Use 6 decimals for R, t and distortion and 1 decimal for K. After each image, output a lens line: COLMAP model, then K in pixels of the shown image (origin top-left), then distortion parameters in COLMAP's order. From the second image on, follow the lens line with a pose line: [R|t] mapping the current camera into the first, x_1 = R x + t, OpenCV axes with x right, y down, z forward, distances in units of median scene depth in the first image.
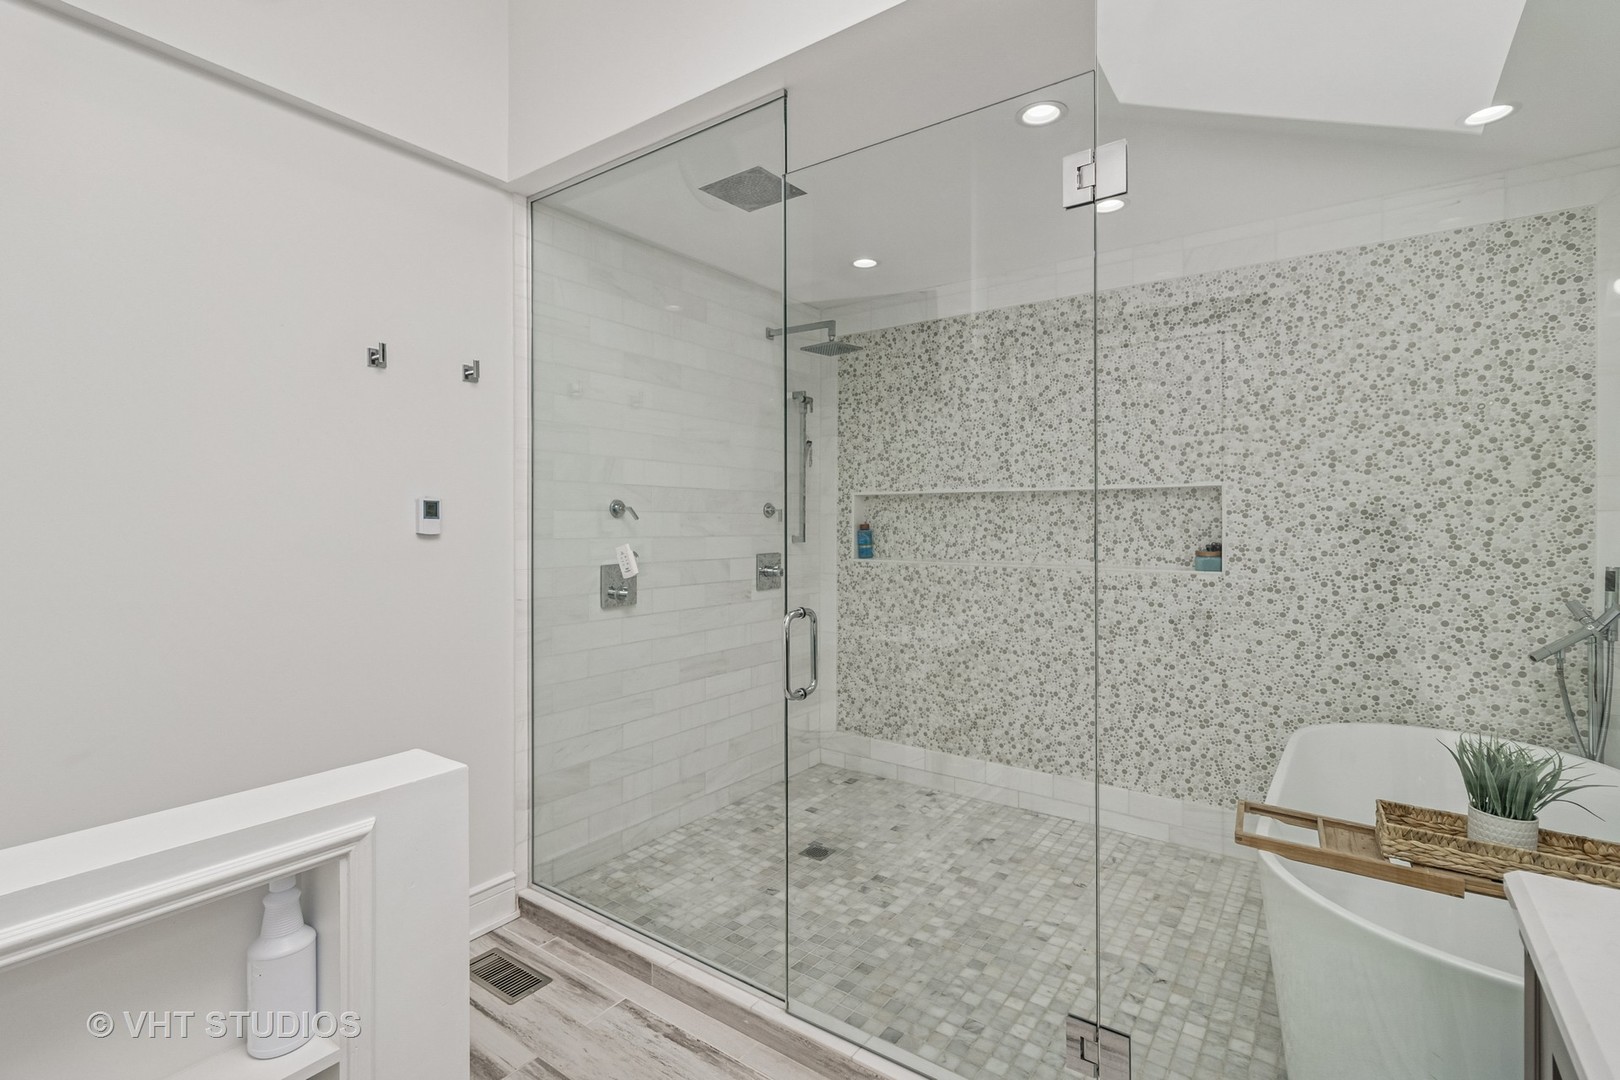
lens RADIAL K [[752.3, 0, 807.4], [0, 752.3, 531.6], [0, 0, 1]] dist [0.000817, -0.000127]
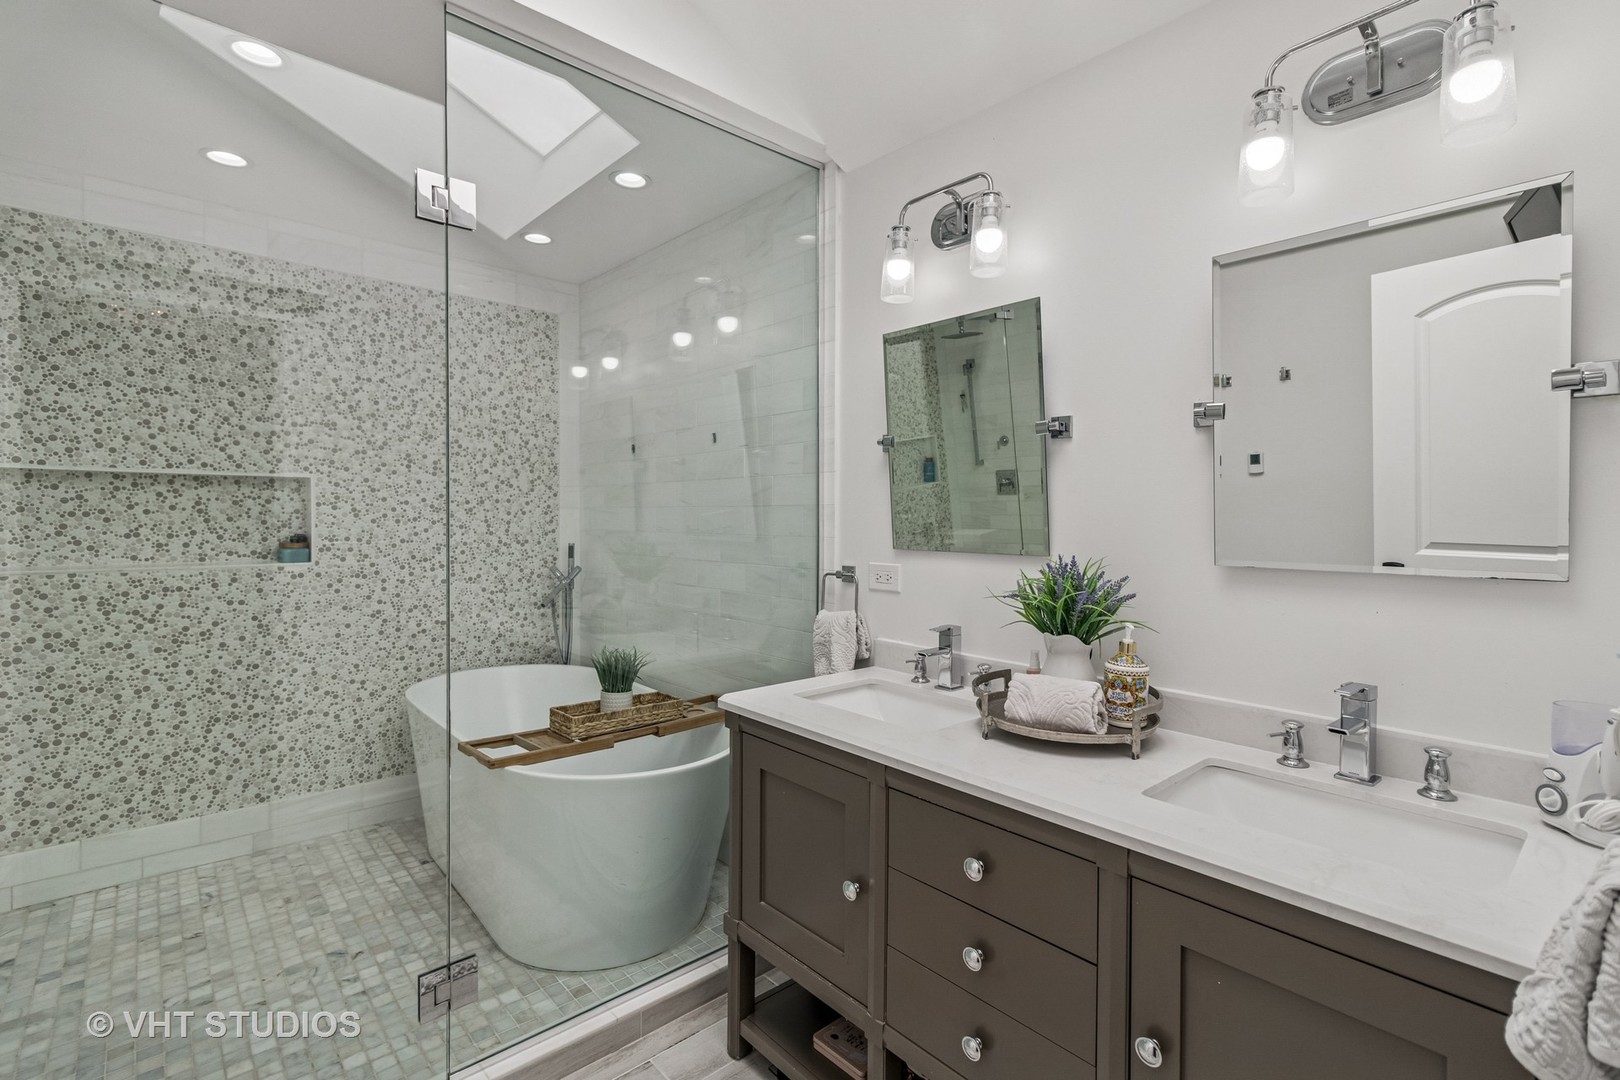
lens RADIAL K [[752.3, 0, 808.7], [0, 752.3, 531.3], [0, 0, 1]] dist [0.000817, -0.000127]
pose [[0.201796, -0.014625, 0.979318, -0.318845], [0.007144, 0.999884, 0.013461, 0.002850], [-0.979401, 0.004280, 0.201877, 0.136196]]
